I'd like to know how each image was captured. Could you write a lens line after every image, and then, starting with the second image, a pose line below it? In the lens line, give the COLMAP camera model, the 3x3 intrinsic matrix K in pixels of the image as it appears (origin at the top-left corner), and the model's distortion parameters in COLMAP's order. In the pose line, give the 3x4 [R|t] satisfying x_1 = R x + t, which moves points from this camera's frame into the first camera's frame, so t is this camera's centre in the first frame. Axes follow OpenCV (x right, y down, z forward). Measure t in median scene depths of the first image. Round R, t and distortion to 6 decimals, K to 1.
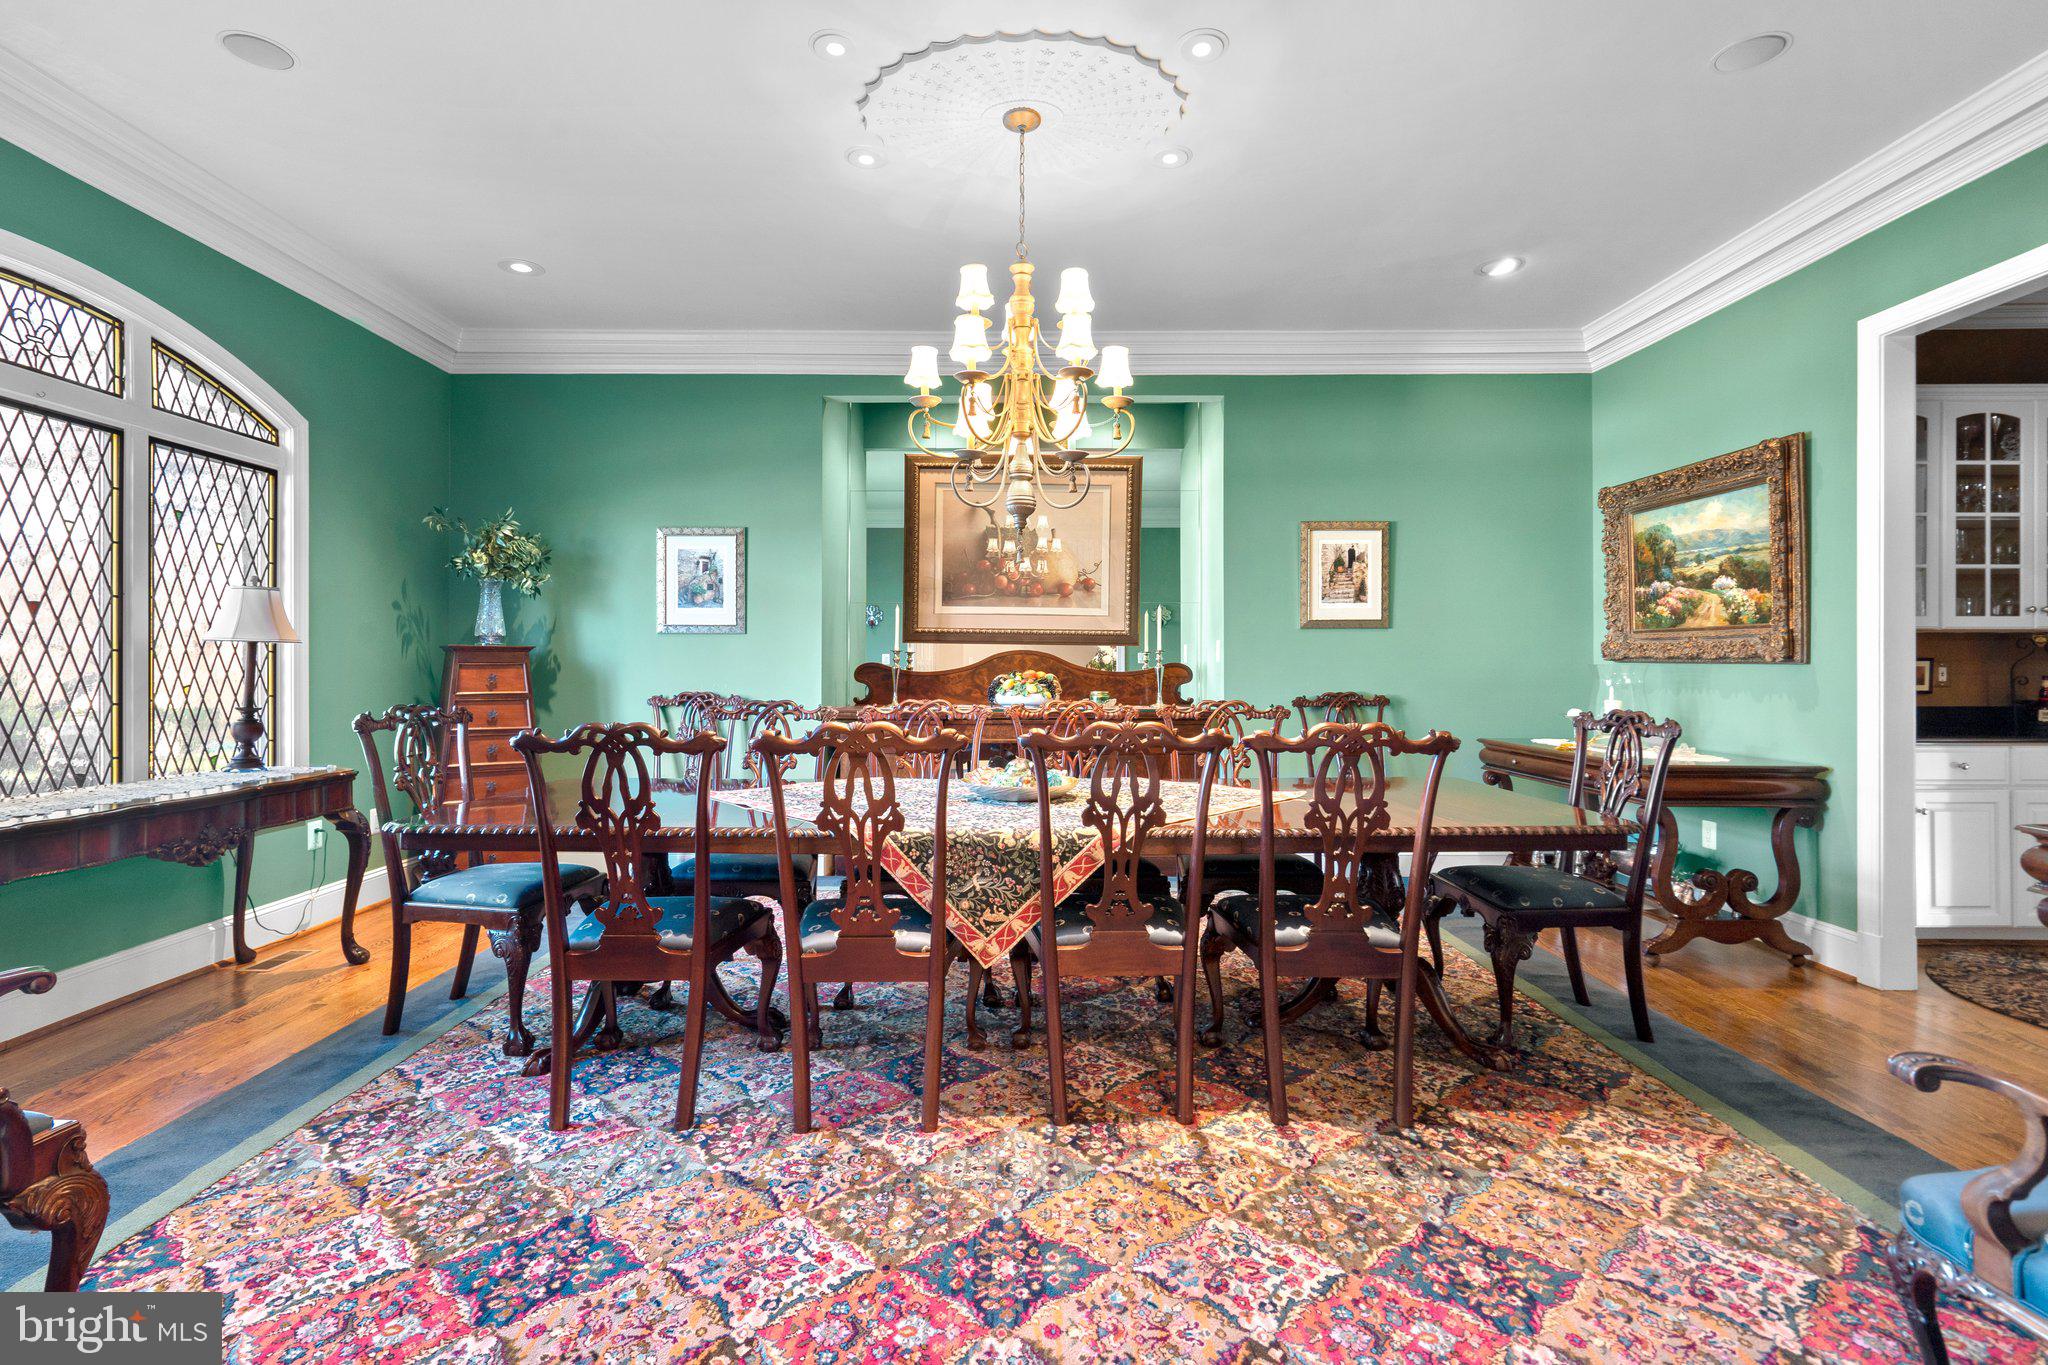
lens RADIAL K [[971.7, 0, 980.3], [0, 971.7, 658.0], [0, 0, 1]] dist [0.001210, 0.000487]
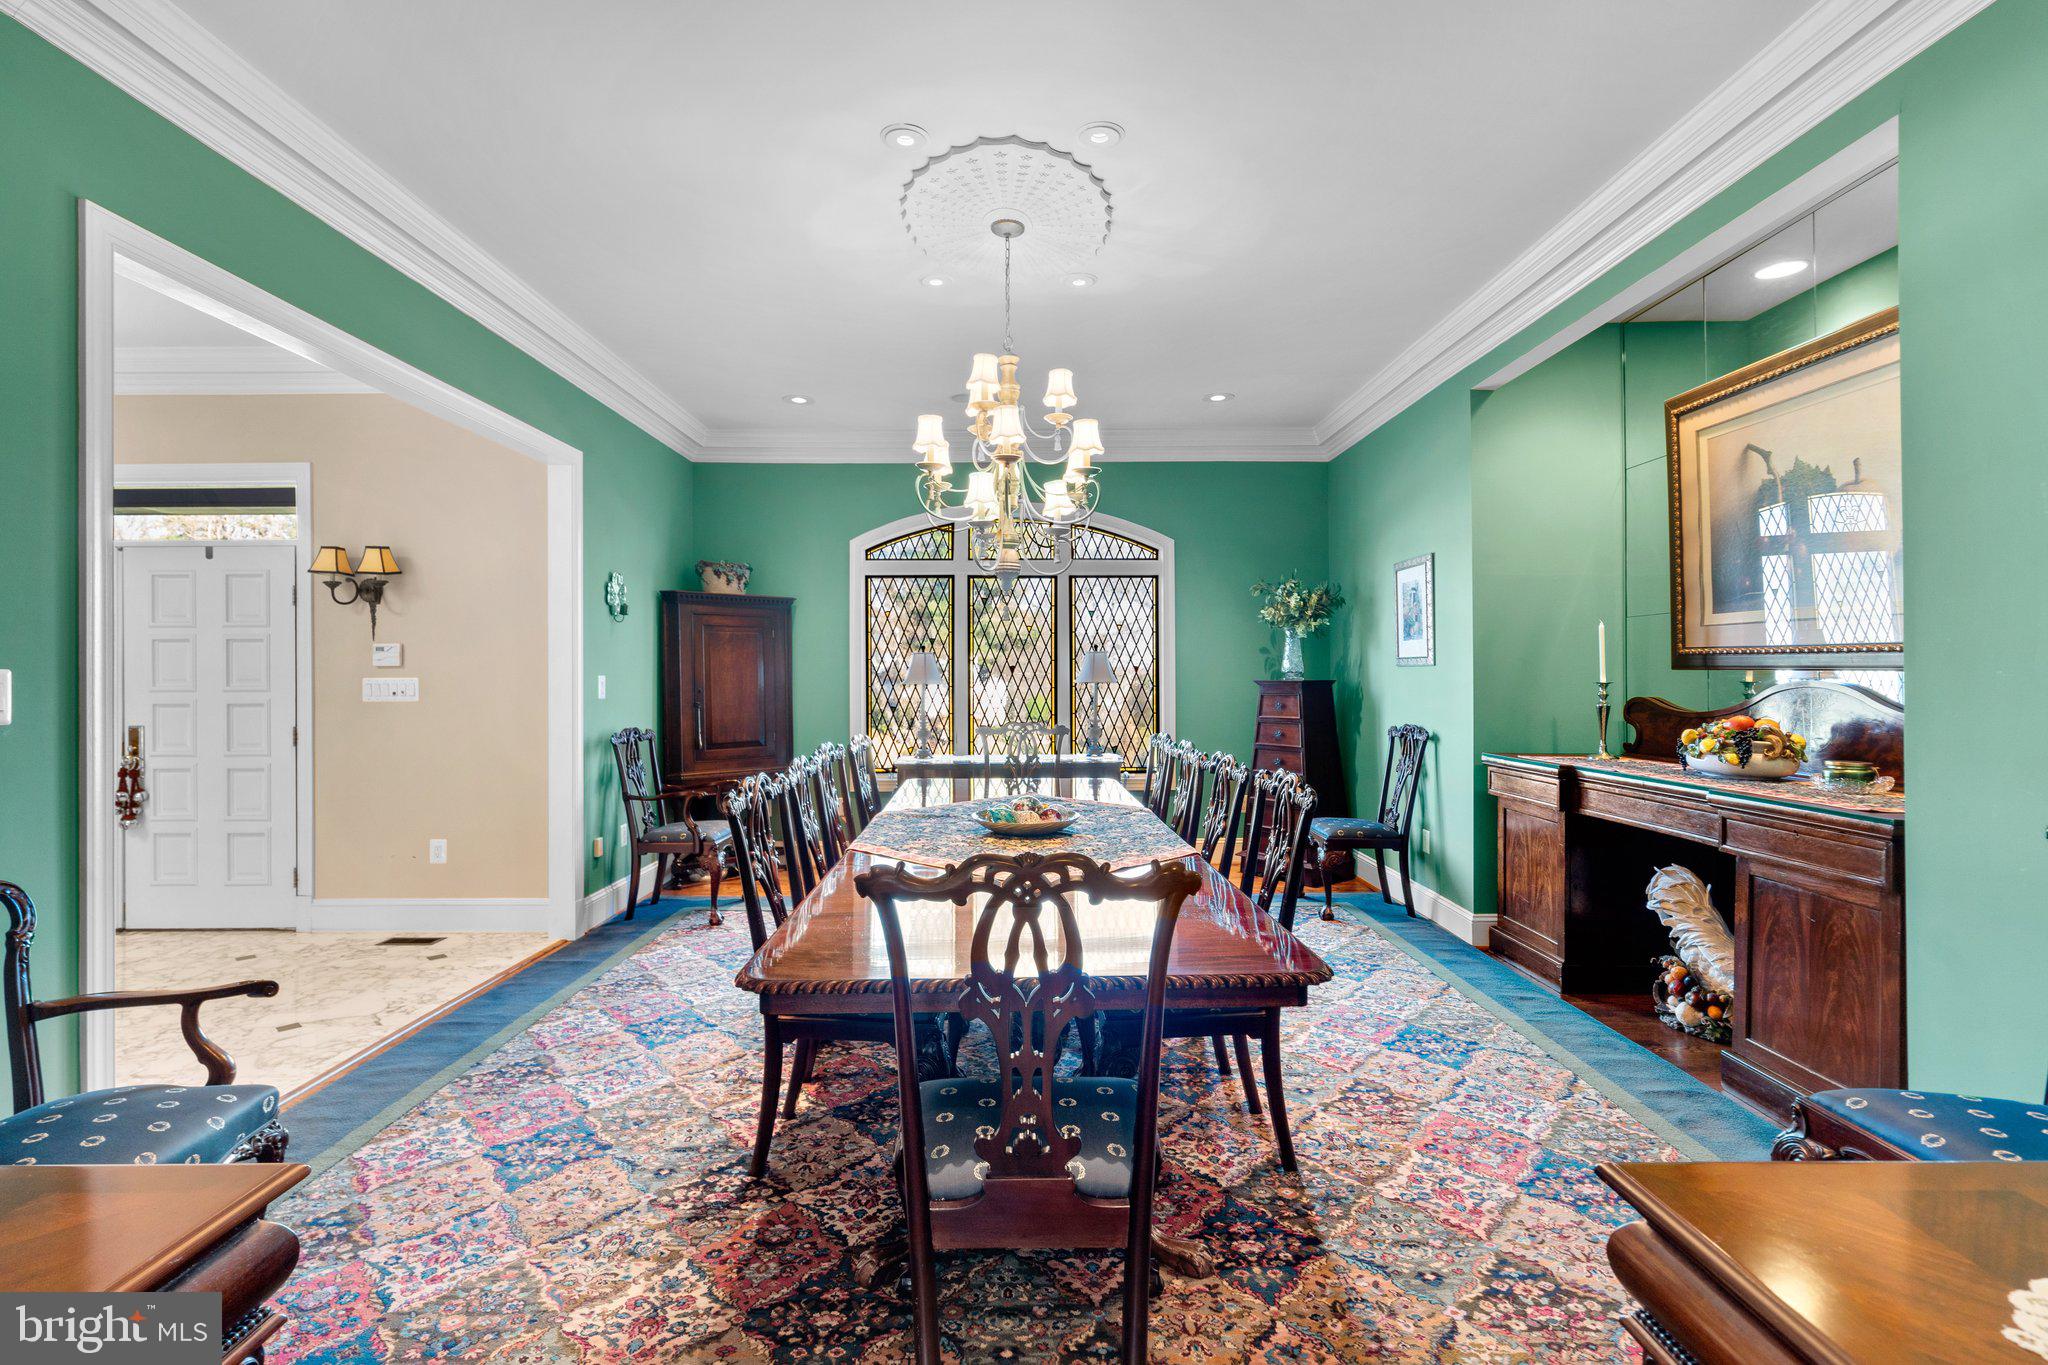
lens RADIAL K [[971.7, 0, 1034.7], [0, 971.7, 681.6], [0, 0, 1]] dist [0.001210, 0.000487]
pose [[0.006325, 0.003271, -0.999975, 1.504312], [0.010219, 0.999942, 0.003336, -0.037703], [0.999928, -0.010240, 0.006292, 1.332642]]
